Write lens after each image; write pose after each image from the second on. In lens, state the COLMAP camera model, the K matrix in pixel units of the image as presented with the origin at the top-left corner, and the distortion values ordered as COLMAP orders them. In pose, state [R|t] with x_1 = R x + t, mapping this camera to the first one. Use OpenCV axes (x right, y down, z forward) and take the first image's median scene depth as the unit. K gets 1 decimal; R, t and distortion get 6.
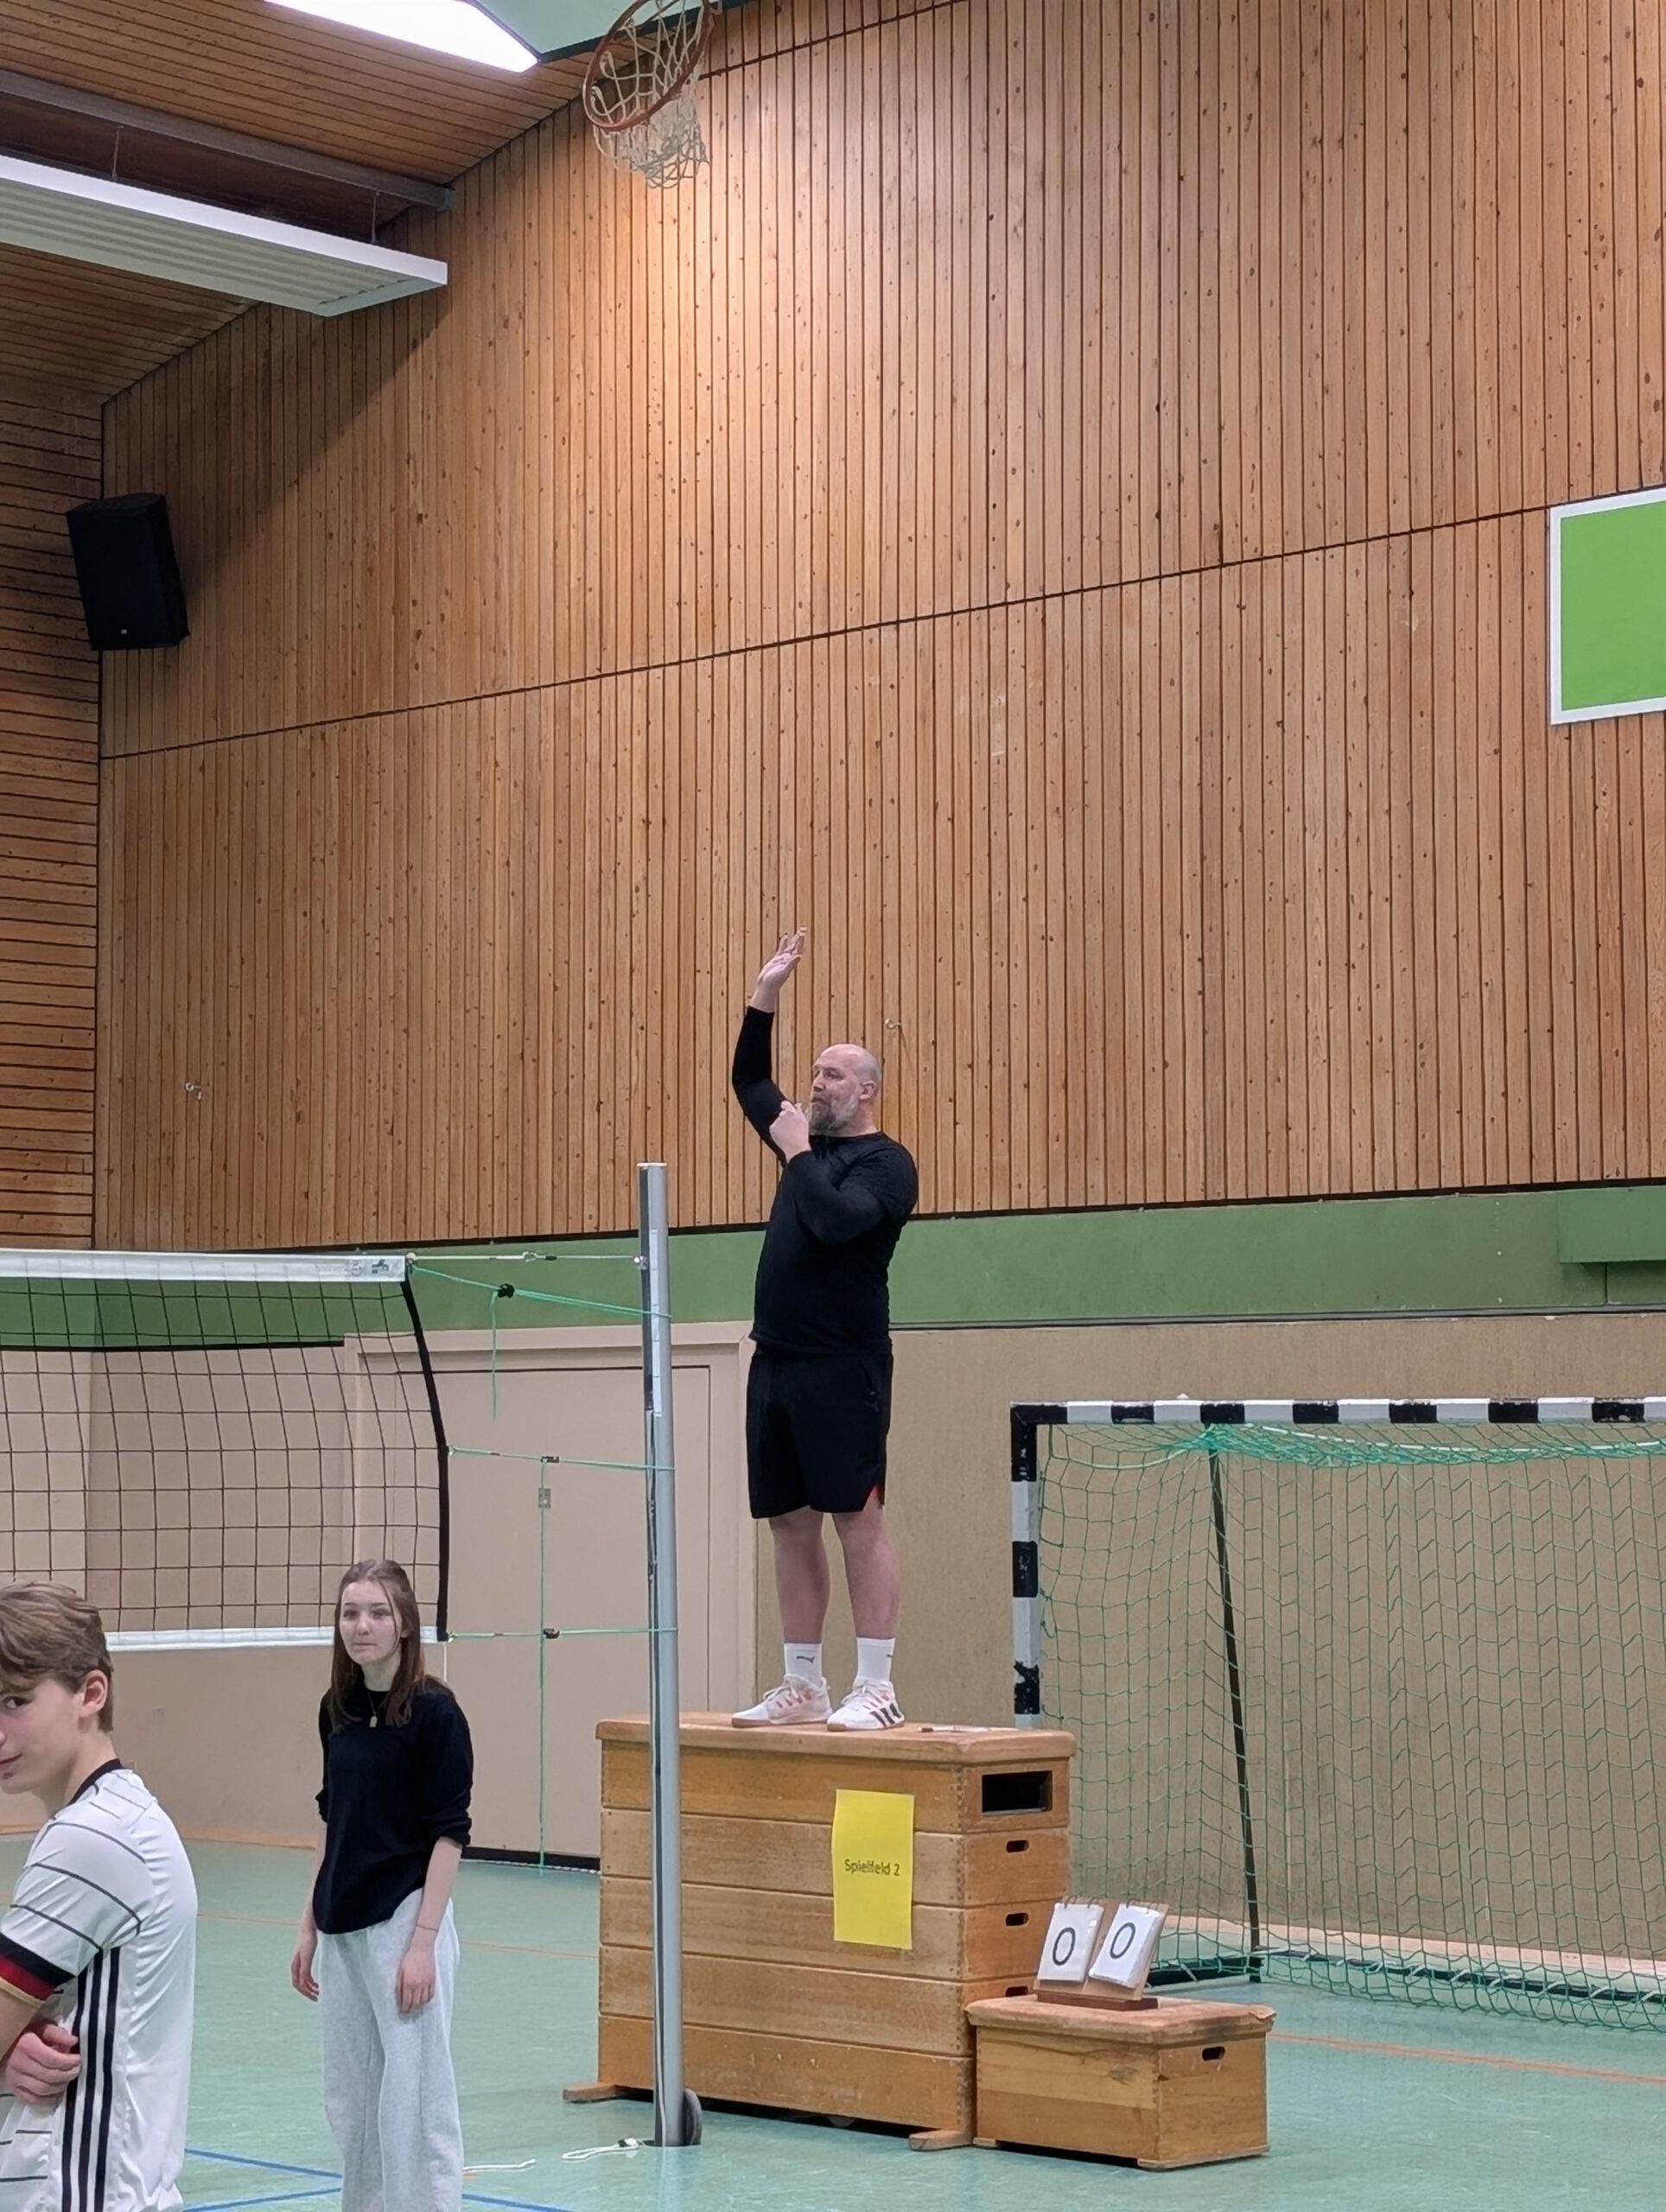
lens RADIAL K [[4563.1, 0, 833.0], [0, 4563.1, 1146.0], [0, 0, 1]] dist [0.119748, -0.155935]
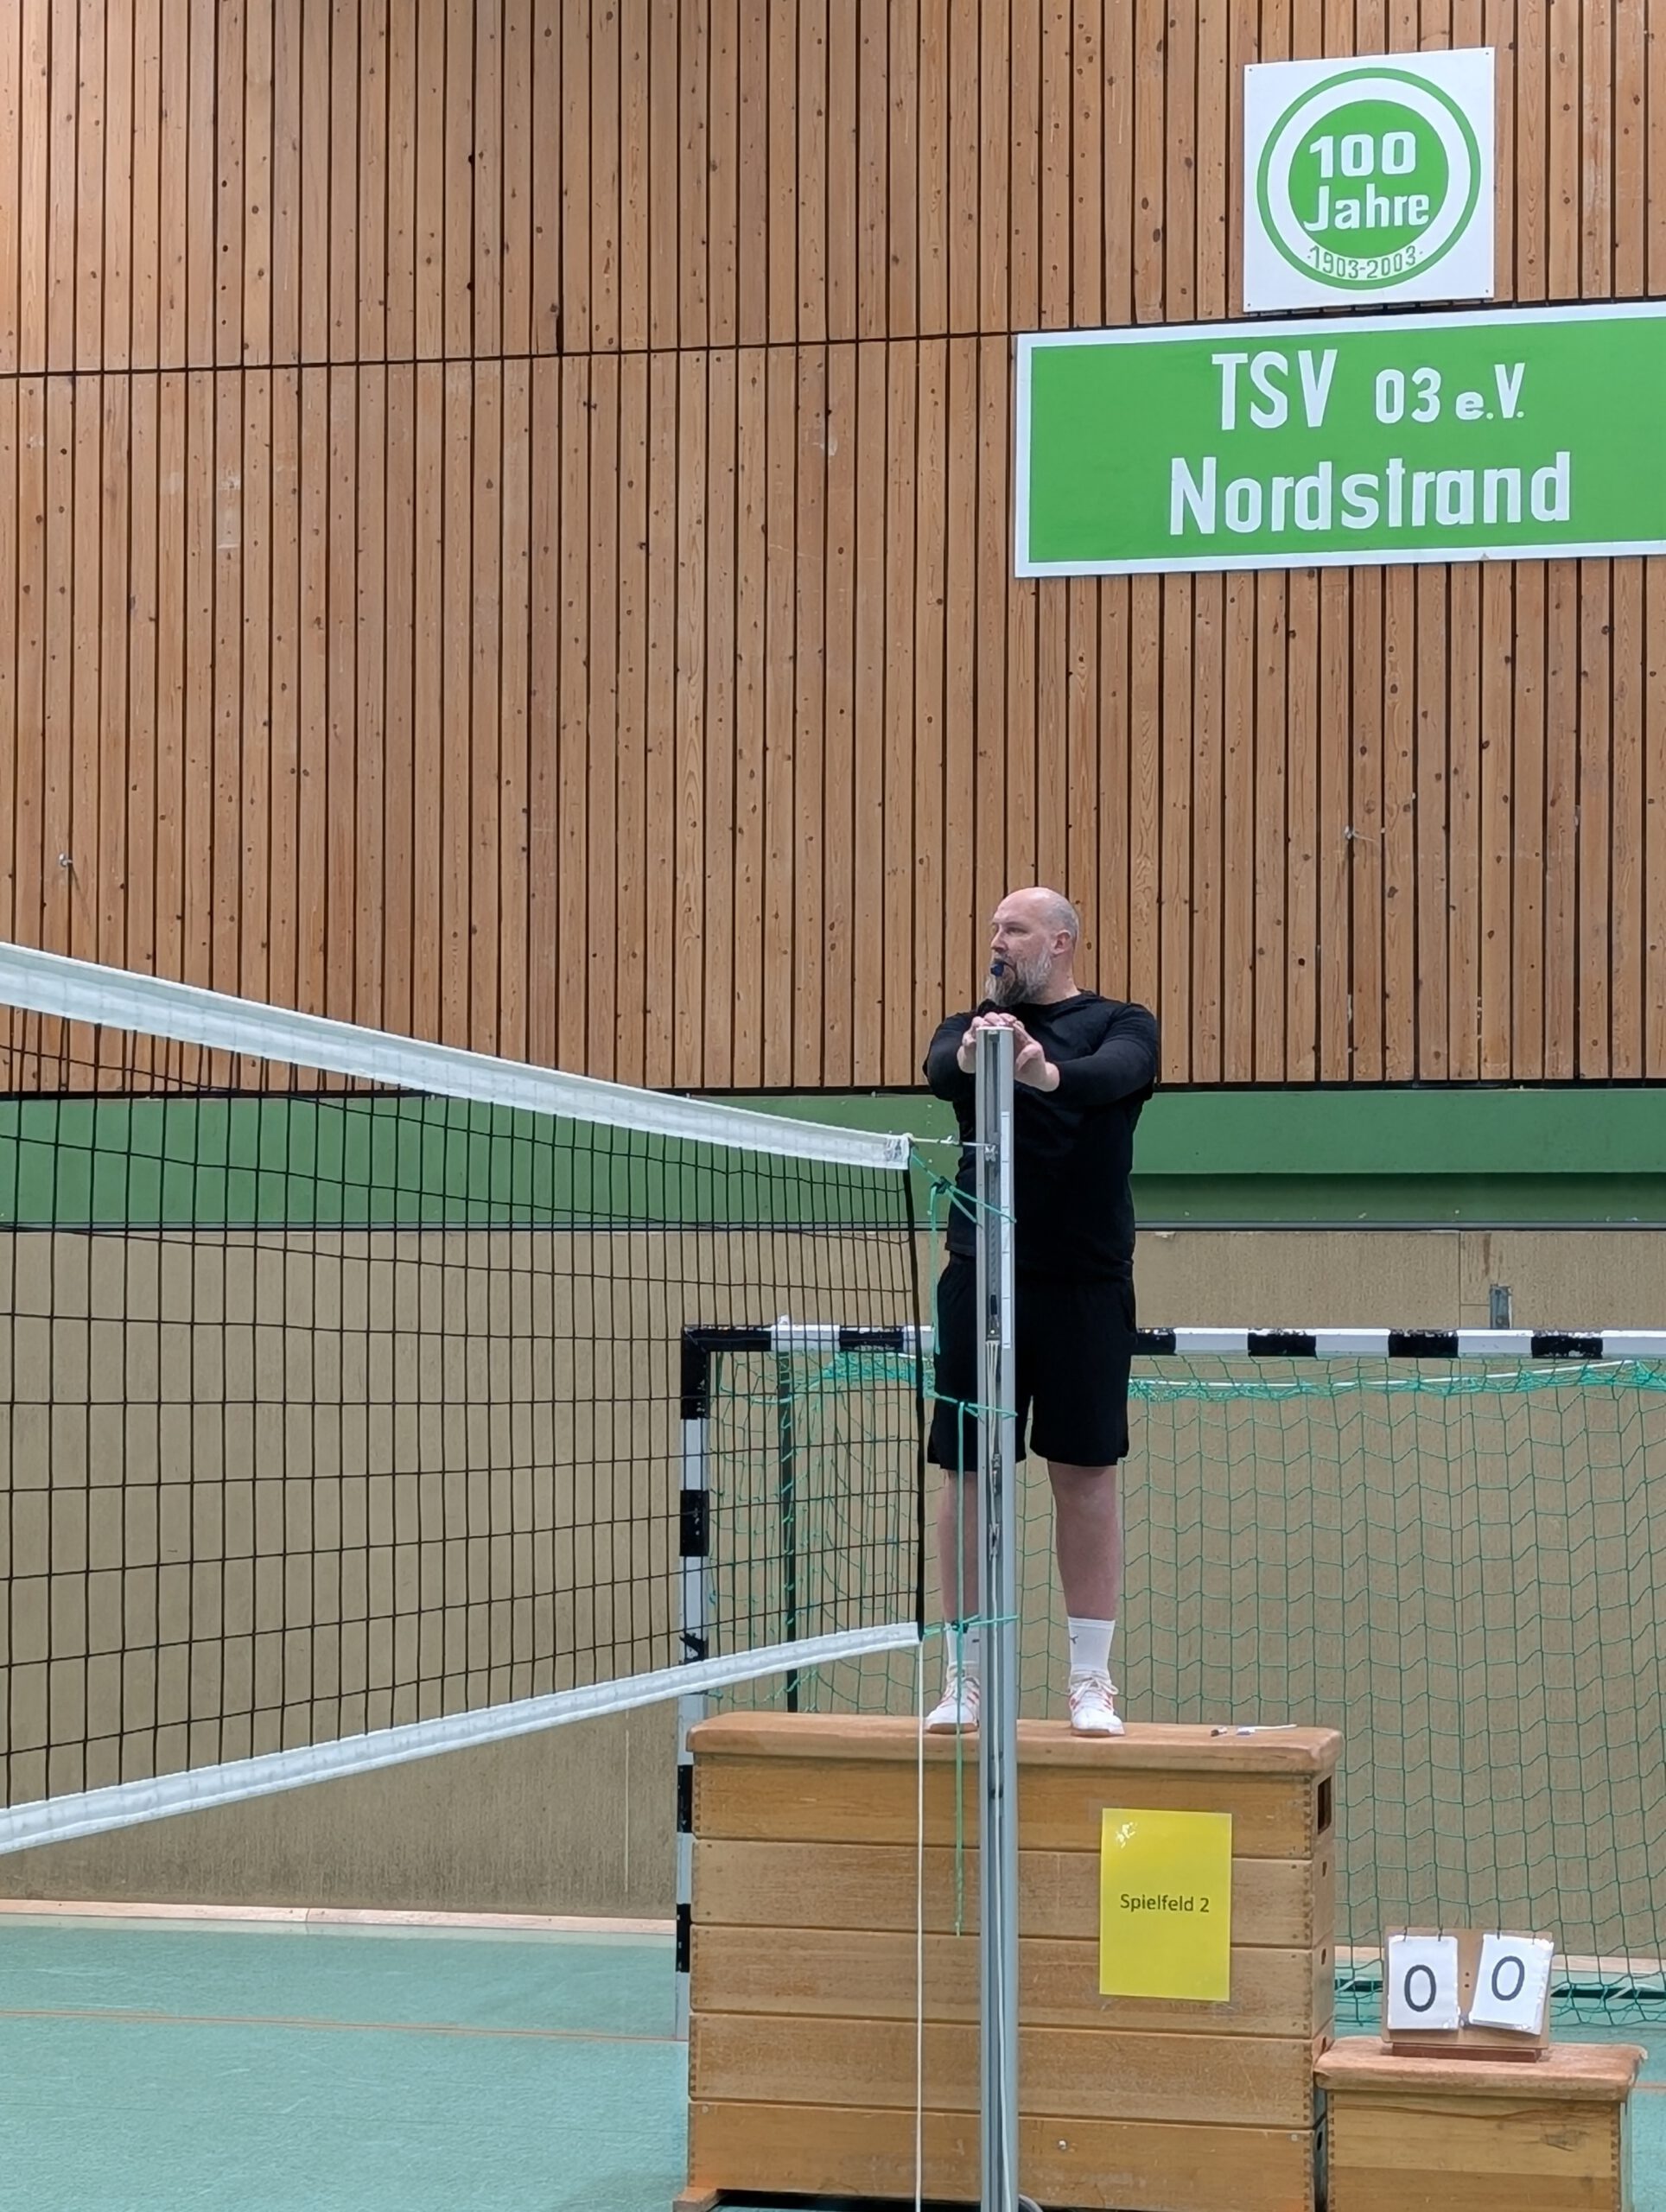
lens RADIAL K [[4496.9, 0, 827.5], [0, 4496.9, 1251.3], [0, 0, 1]] dist [0.144886, -0.547042]
pose [[0.861180, 0.020926, 0.507869, -0.318818], [-0.043176, 0.998553, 0.032069, 0.013441], [-0.506463, -0.049545, 0.860837, 0.244542]]
